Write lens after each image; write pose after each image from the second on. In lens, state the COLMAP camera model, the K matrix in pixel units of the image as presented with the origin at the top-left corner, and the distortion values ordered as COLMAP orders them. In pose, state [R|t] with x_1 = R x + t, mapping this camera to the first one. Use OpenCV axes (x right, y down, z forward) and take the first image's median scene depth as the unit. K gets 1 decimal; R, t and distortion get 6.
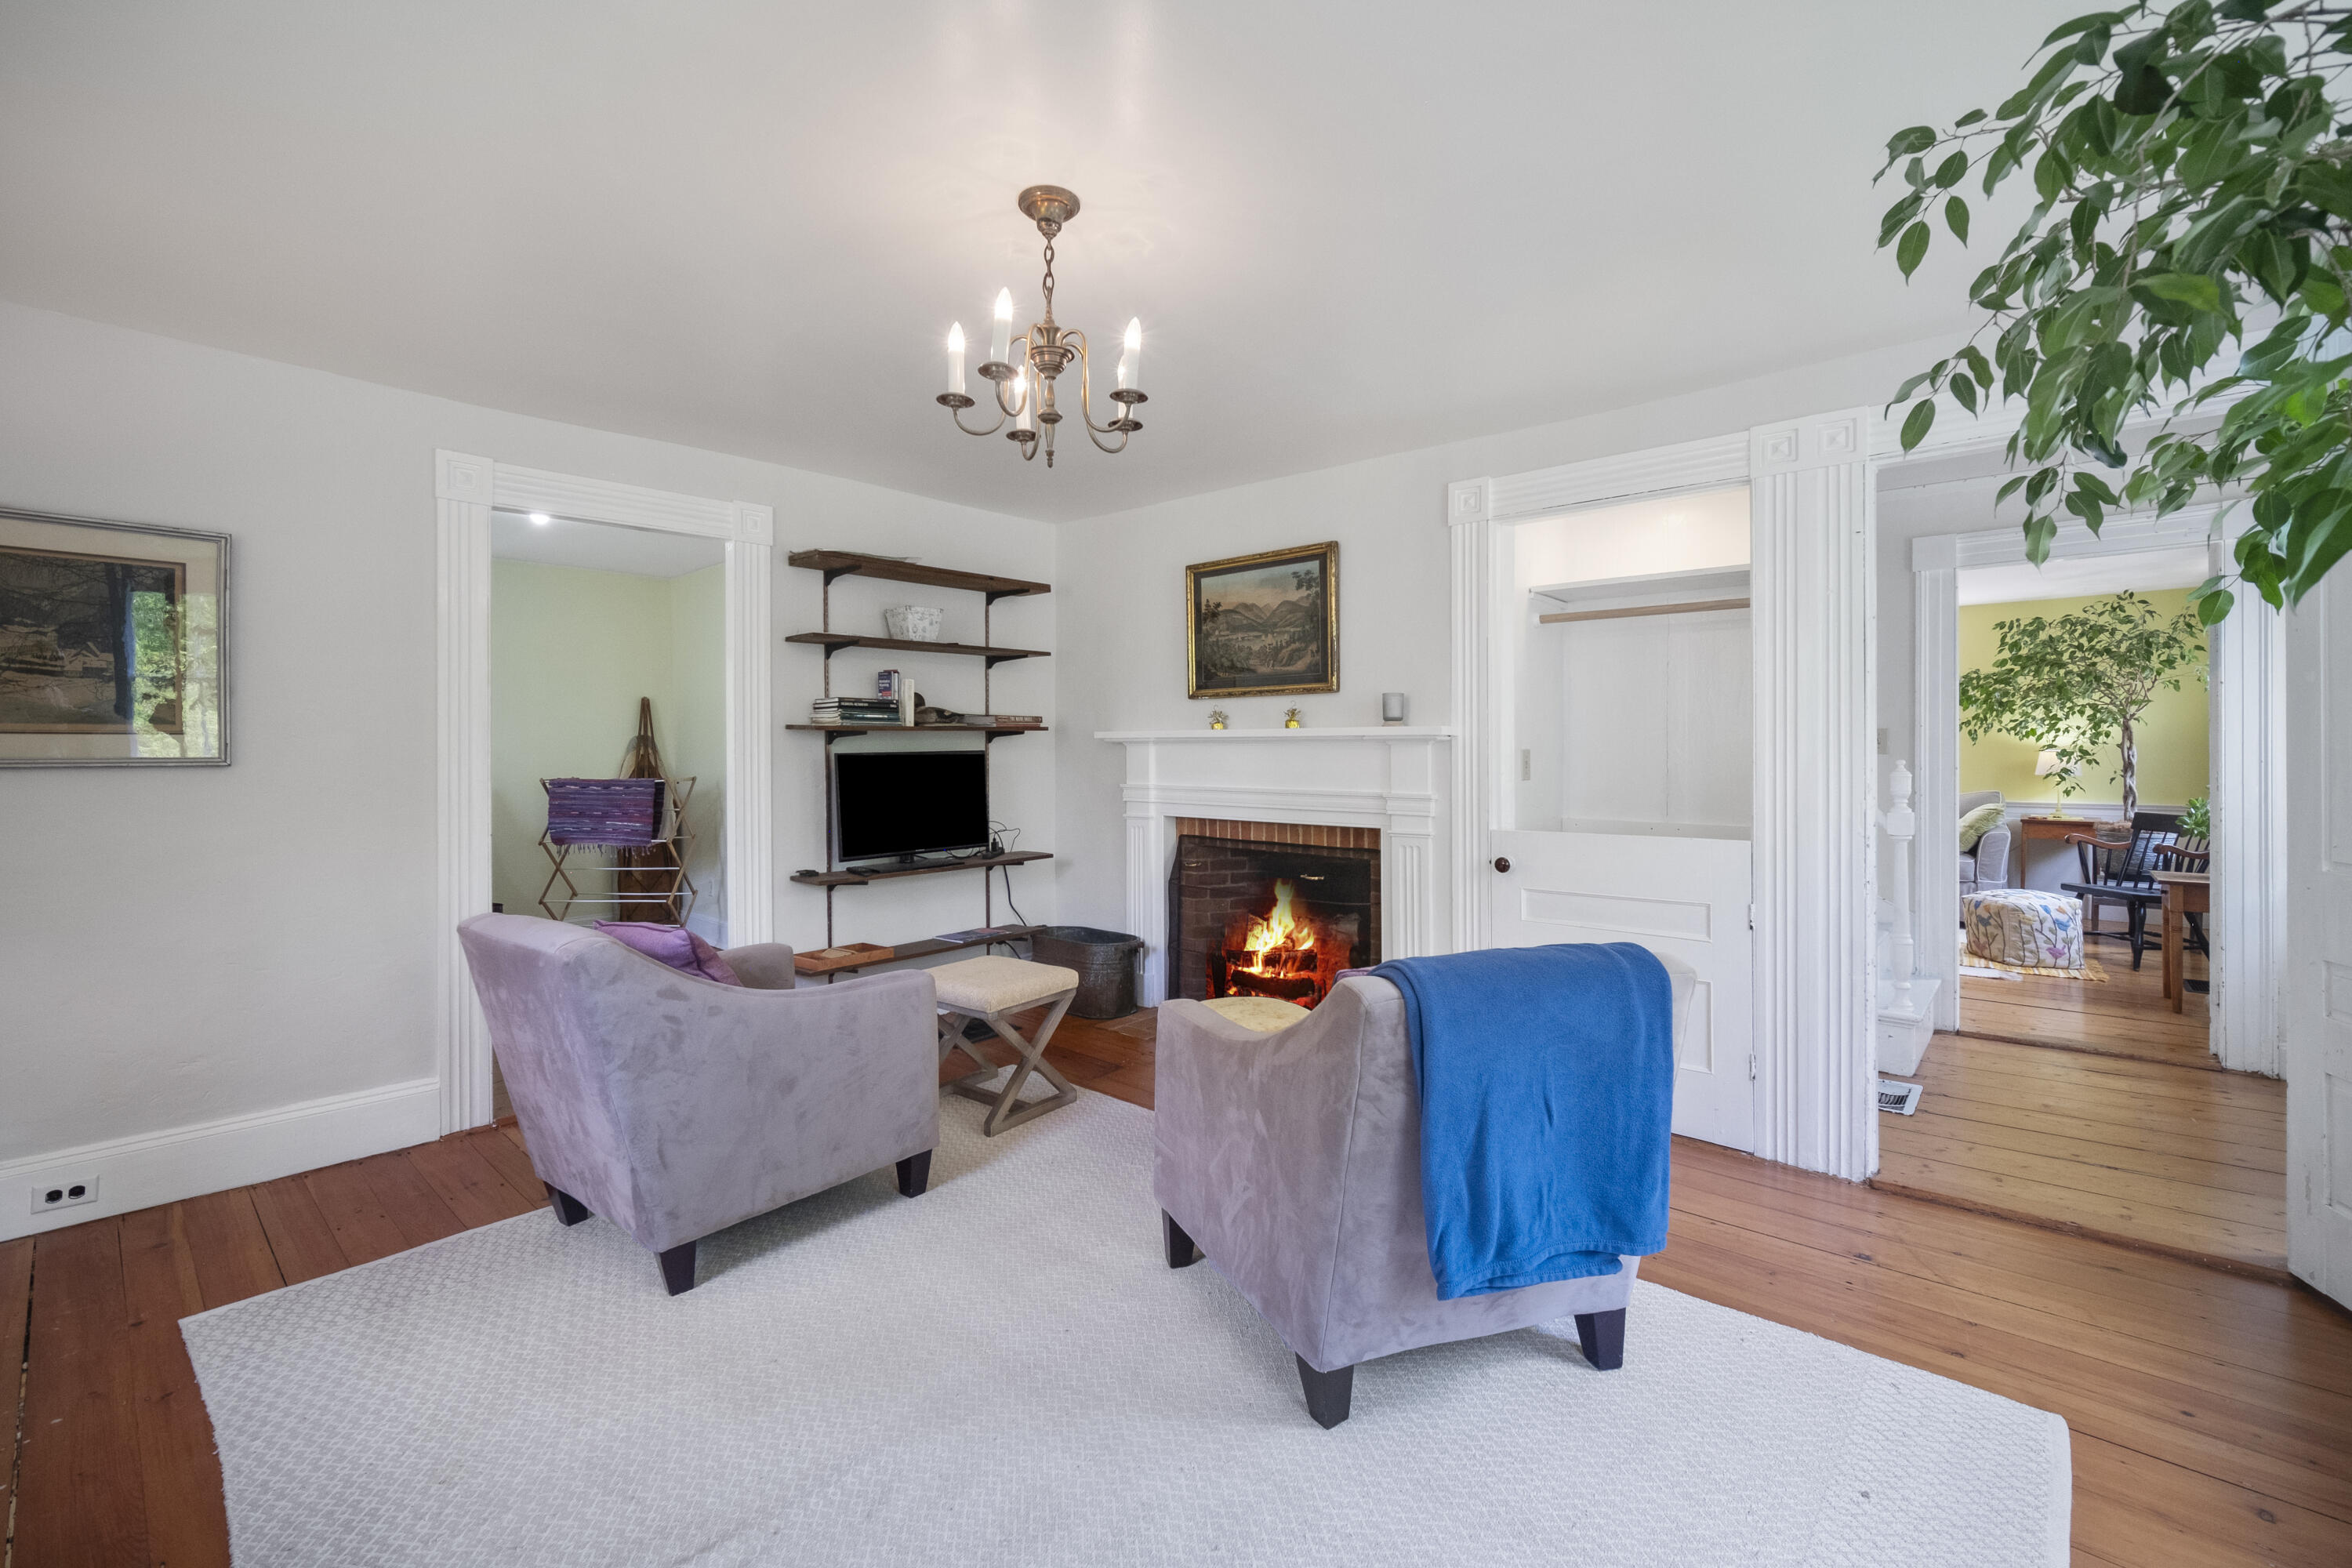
lens RADIAL K [[990.6, 0, 1191.0], [0, 990.6, 762.5], [0, 0, 1]] dist [-0.000206, 0.000056]
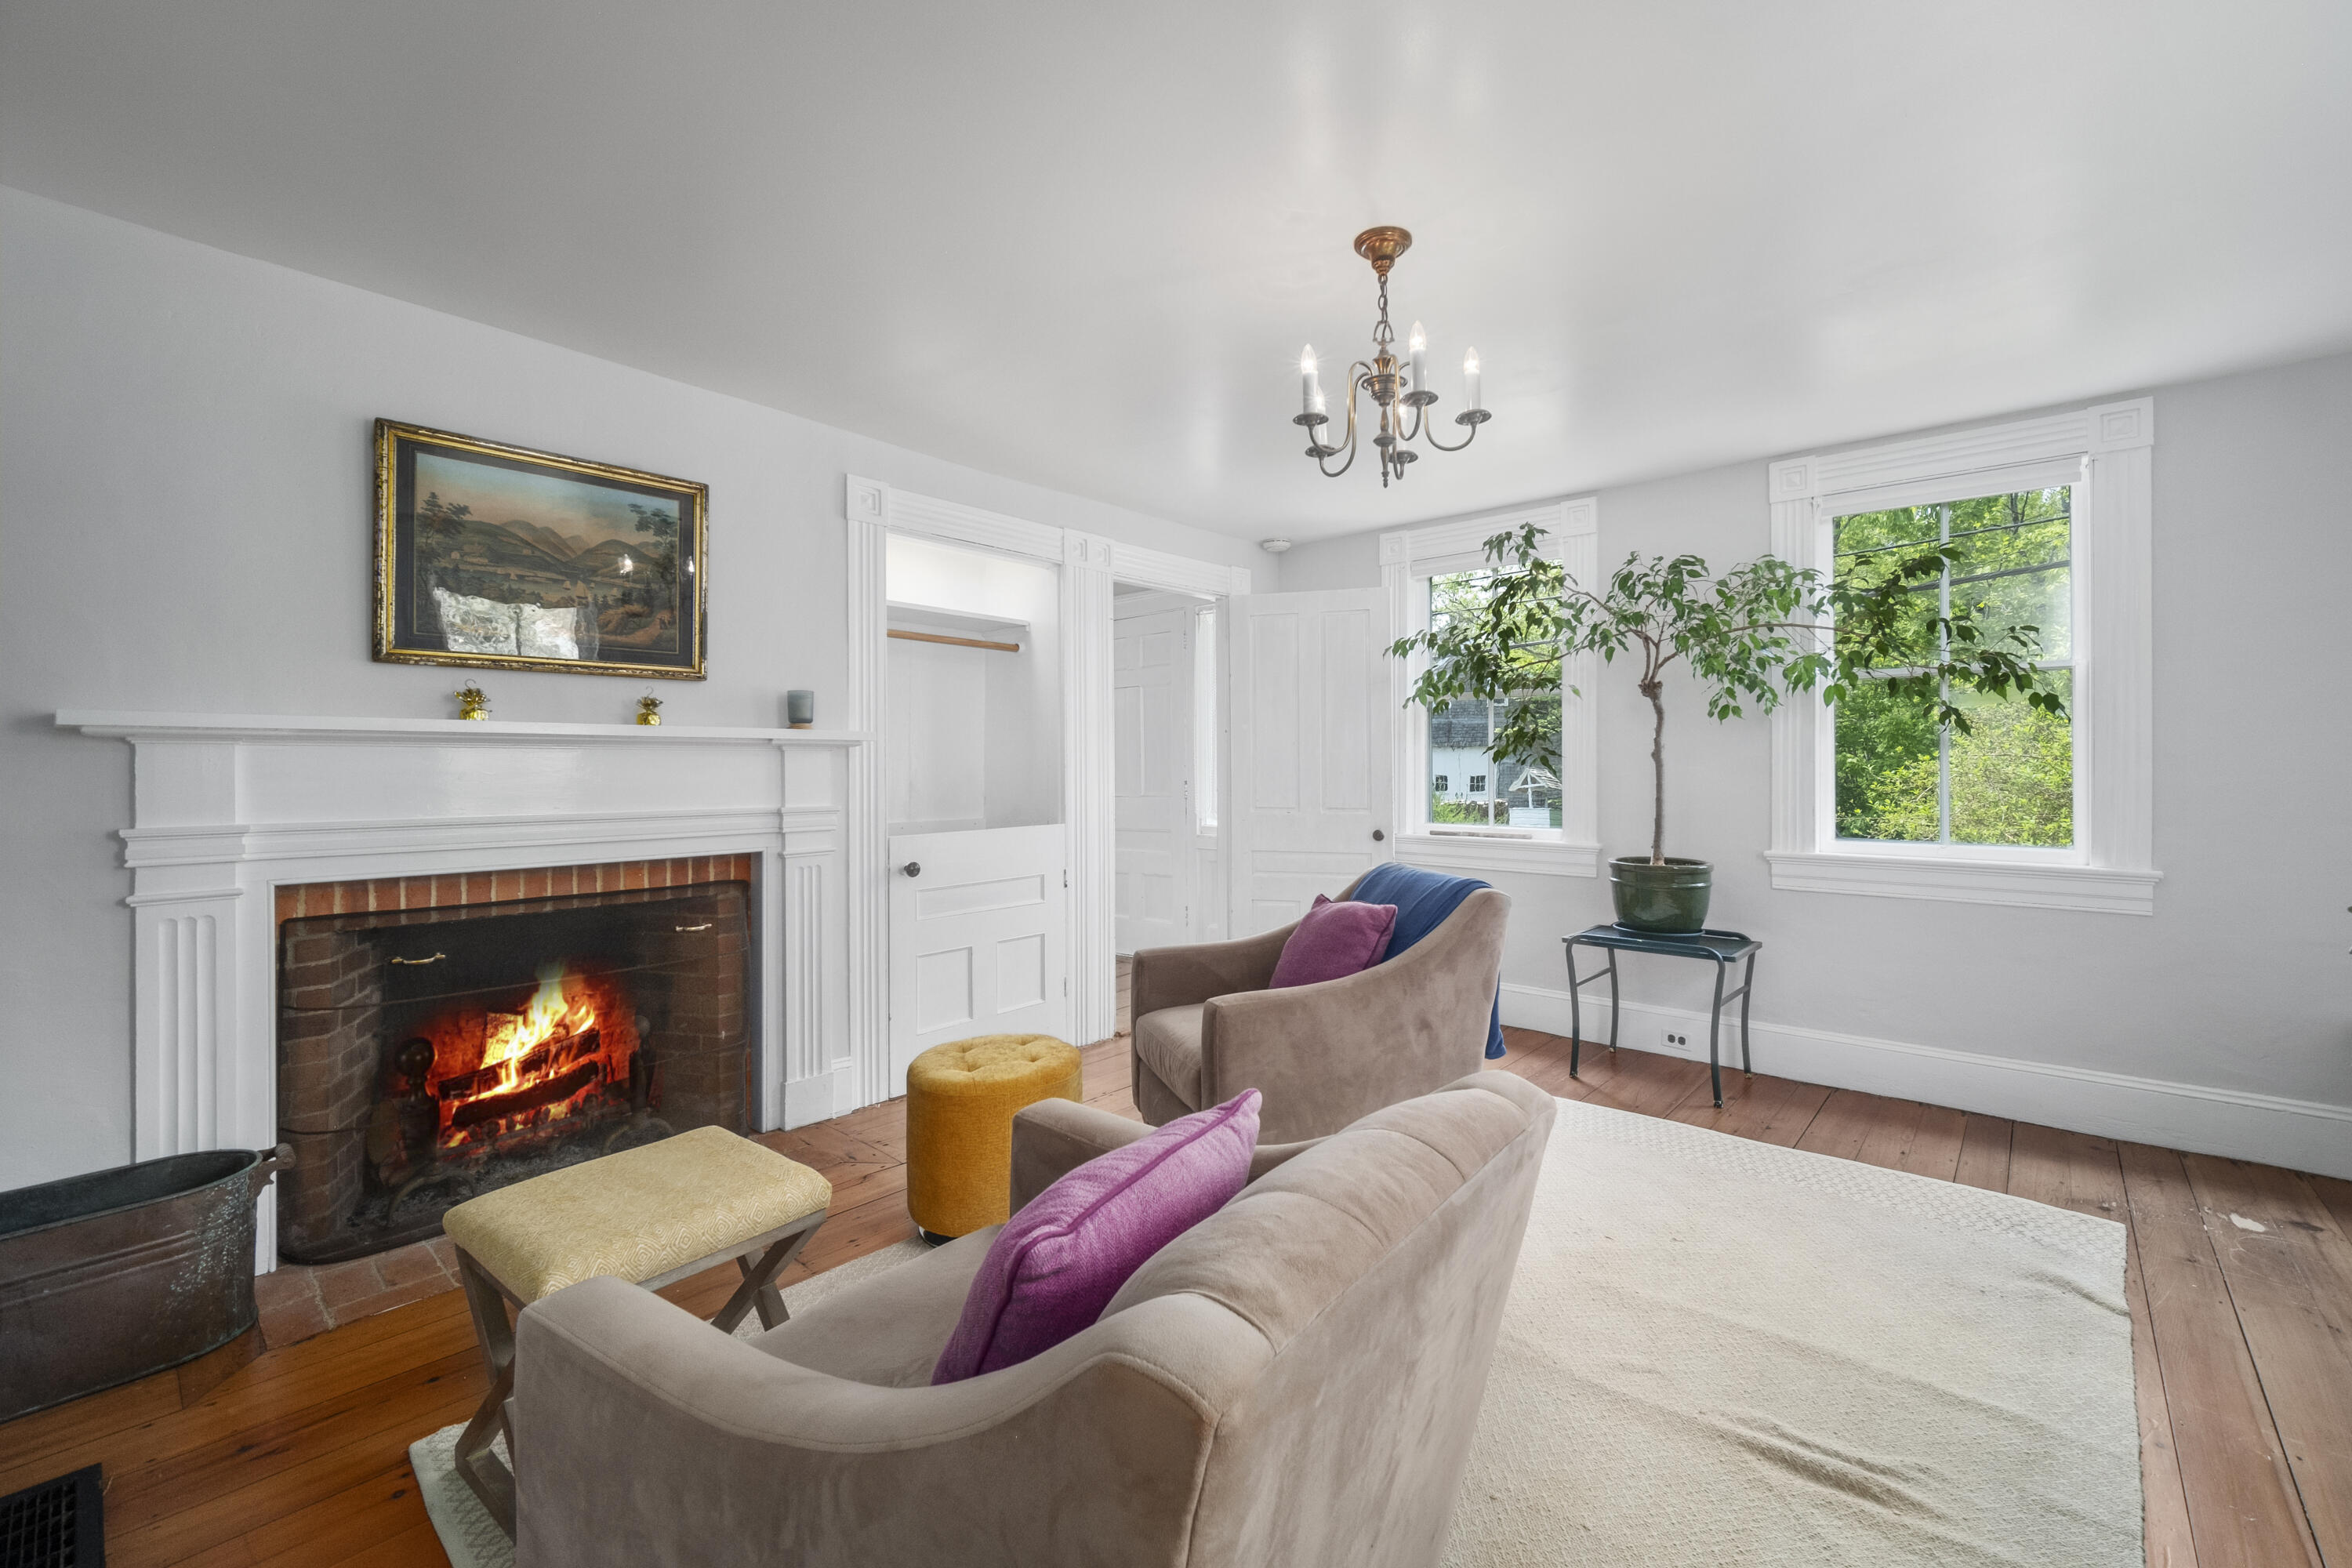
lens RADIAL K [[990.6, 0, 1191.0], [0, 990.6, 762.5], [0, 0, 1]] dist [-0.000206, 0.000056]
pose [[-0.011720, 0.003558, 0.999925, -0.607891], [0.015080, 0.999881, -0.003382, 0.000324], [-0.999818, 0.015040, -0.011772, 0.616044]]
